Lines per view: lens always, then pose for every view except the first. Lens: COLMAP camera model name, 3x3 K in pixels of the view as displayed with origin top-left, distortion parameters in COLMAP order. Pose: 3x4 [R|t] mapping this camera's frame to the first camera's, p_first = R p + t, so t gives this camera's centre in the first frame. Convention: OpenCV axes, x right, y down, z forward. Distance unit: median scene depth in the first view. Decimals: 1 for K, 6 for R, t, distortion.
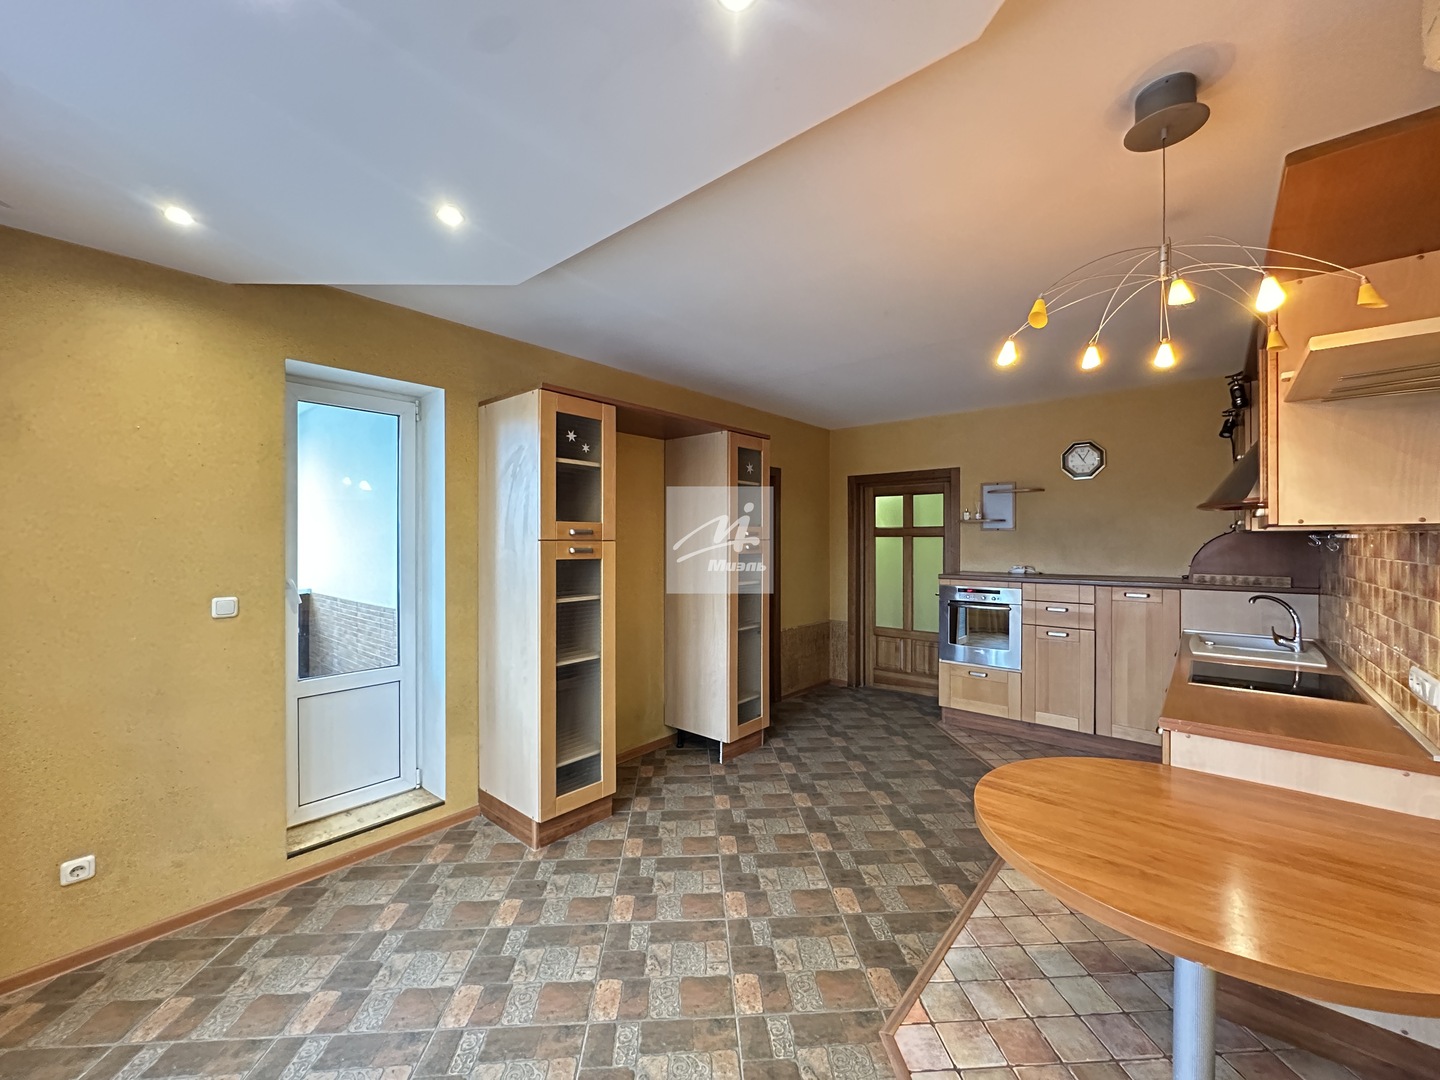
lens RADIAL K [[573.1, 0, 714.2], [0, 573.1, 541.3], [0, 0, 1]] dist [-0.011133, 0.001930]
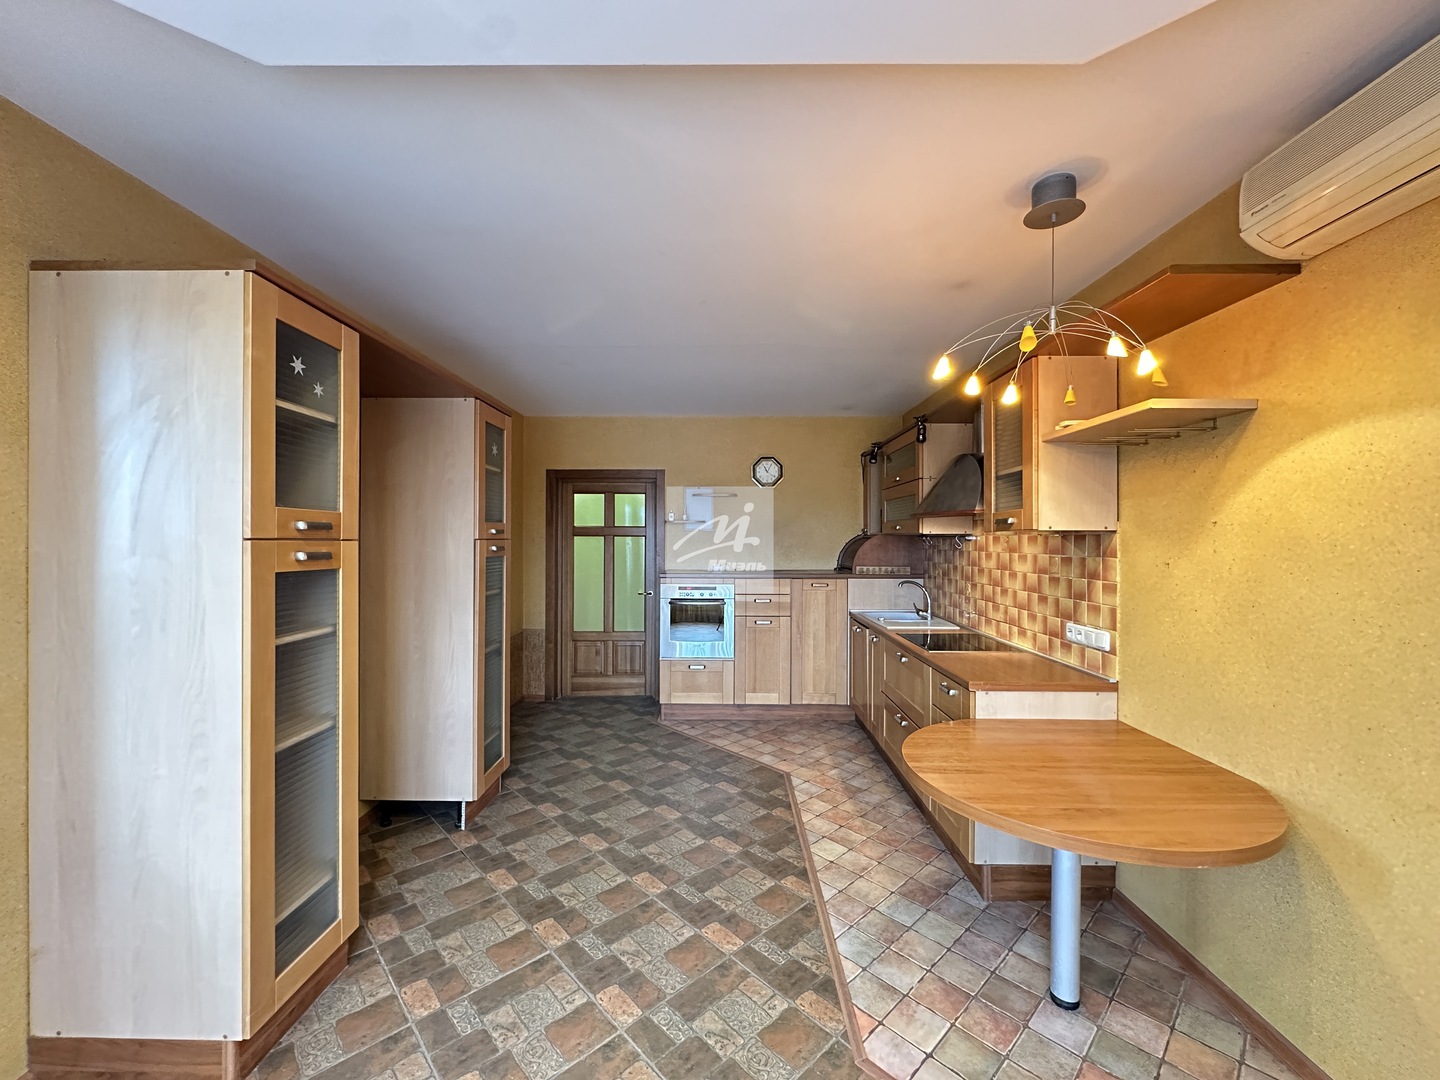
lens RADIAL K [[573.1, 0, 717.4], [0, 573.1, 541.5], [0, 0, 1]] dist [-0.011133, 0.001930]
pose [[0.763163, 0.000322, 0.646206, -0.284776], [-0.001328, 0.999999, 0.001069, -0.000667], [-0.646205, -0.001674, 0.763162, 0.248725]]
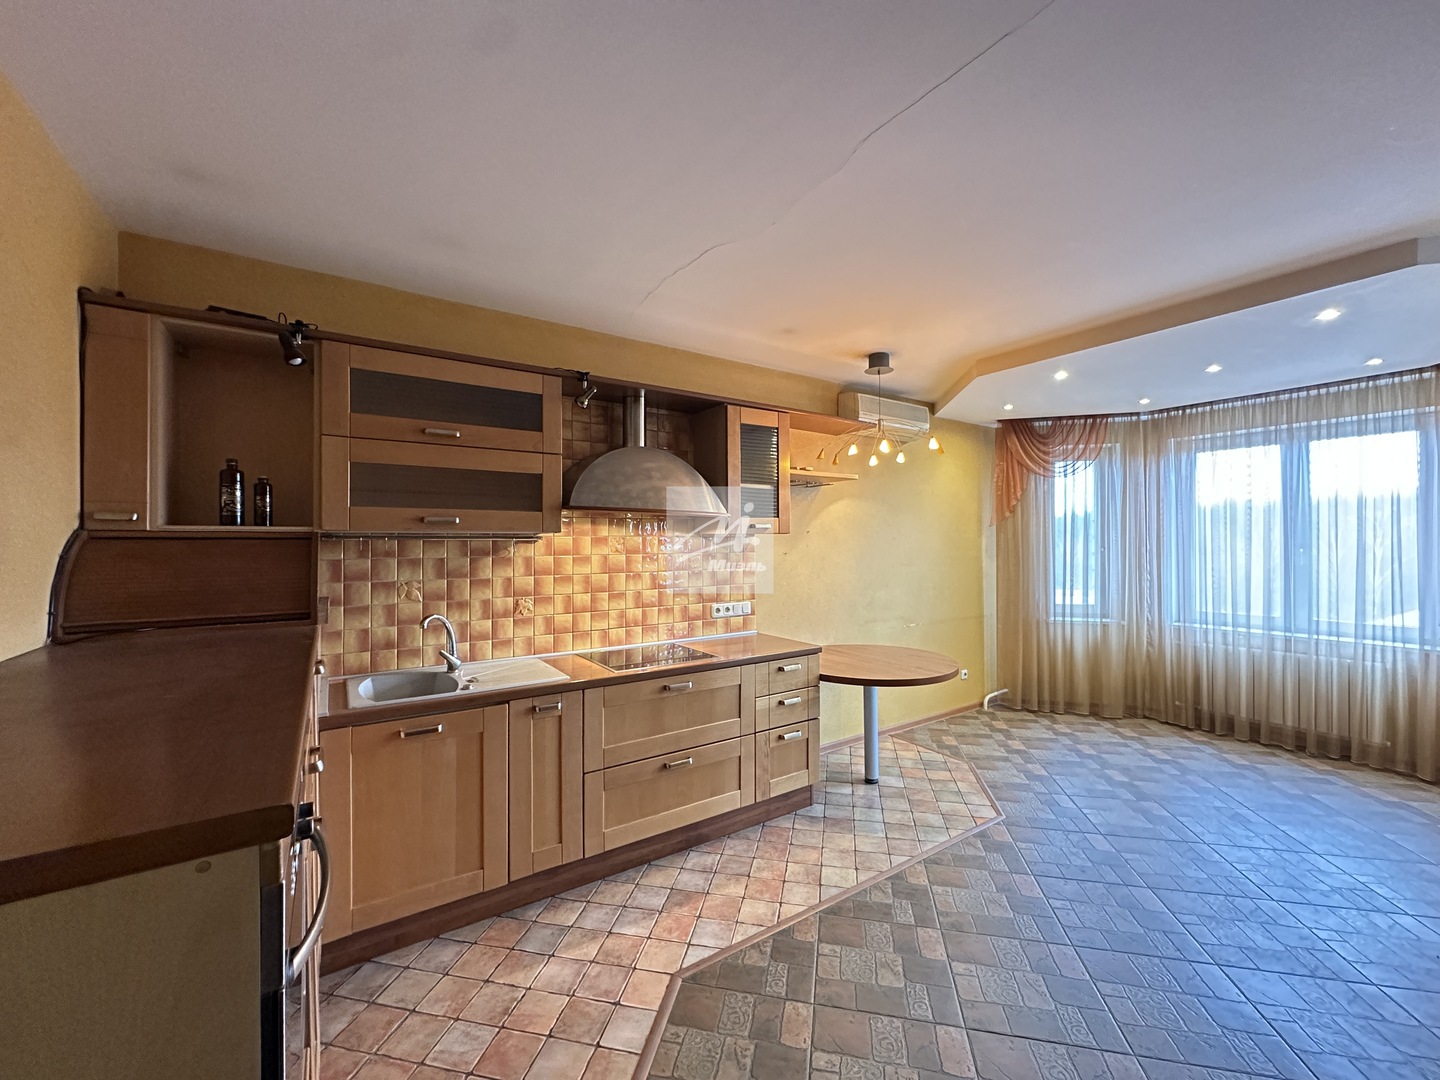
lens RADIAL K [[573.1, 0, 715.6], [0, 573.1, 534.8], [0, 0, 1]] dist [-0.011133, 0.001930]
pose [[-0.965448, 0.001849, 0.260590, 0.404324], [0.001001, 0.999994, -0.003386, -0.011413], [-0.260595, -0.003008, -0.965444, 1.712327]]
